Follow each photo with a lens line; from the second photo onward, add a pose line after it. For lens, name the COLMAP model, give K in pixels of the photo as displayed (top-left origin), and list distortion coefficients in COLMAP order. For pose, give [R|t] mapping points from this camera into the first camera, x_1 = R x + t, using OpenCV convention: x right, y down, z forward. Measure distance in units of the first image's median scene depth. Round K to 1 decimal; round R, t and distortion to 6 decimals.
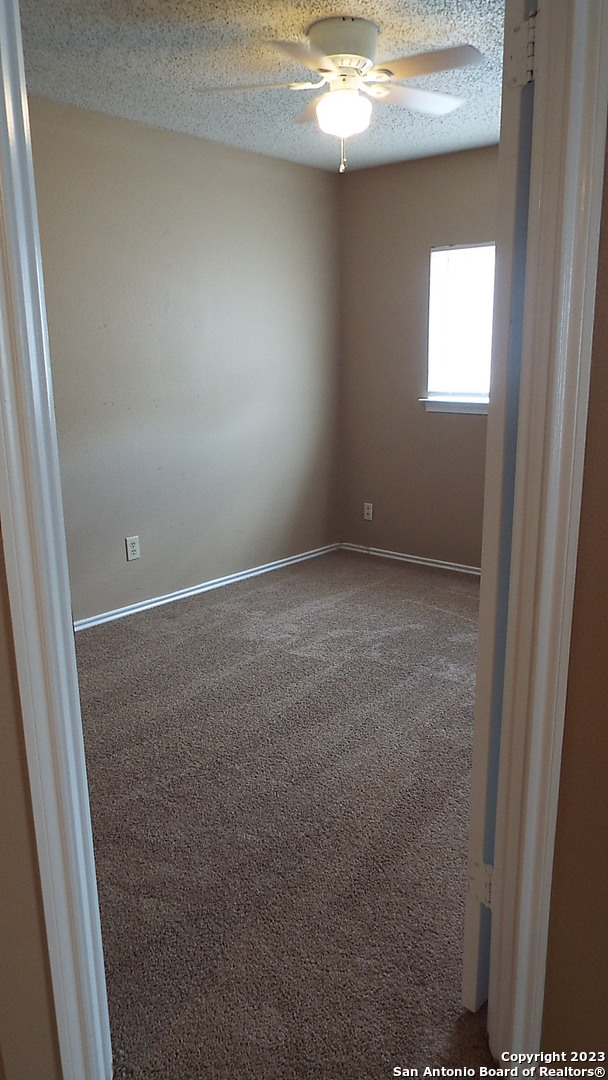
lens RADIAL K [[802.0, 0, 304.0], [0, 802.0, 542.0], [0, 0, 1]] dist [0.001481, 0.022768]
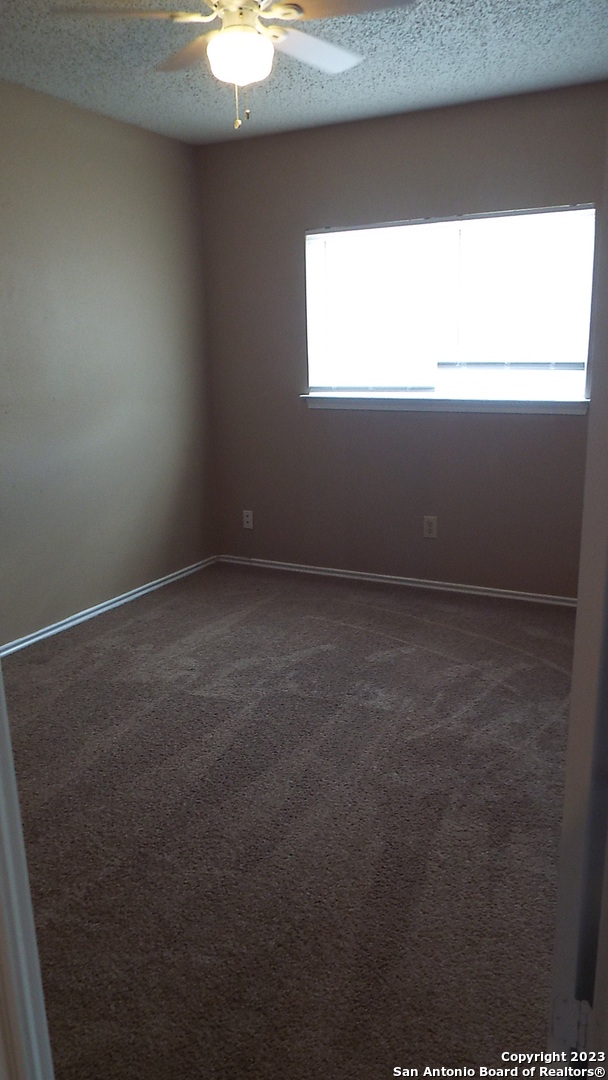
lens RADIAL K [[802.0, 0, 305.5], [0, 802.0, 539.6], [0, 0, 1]] dist [0.001481, 0.022768]
pose [[0.975484, -0.063291, 0.210772, -0.076712], [0.062973, 0.997981, 0.008227, -0.028412], [-0.210867, 0.005247, 0.977501, 0.141495]]
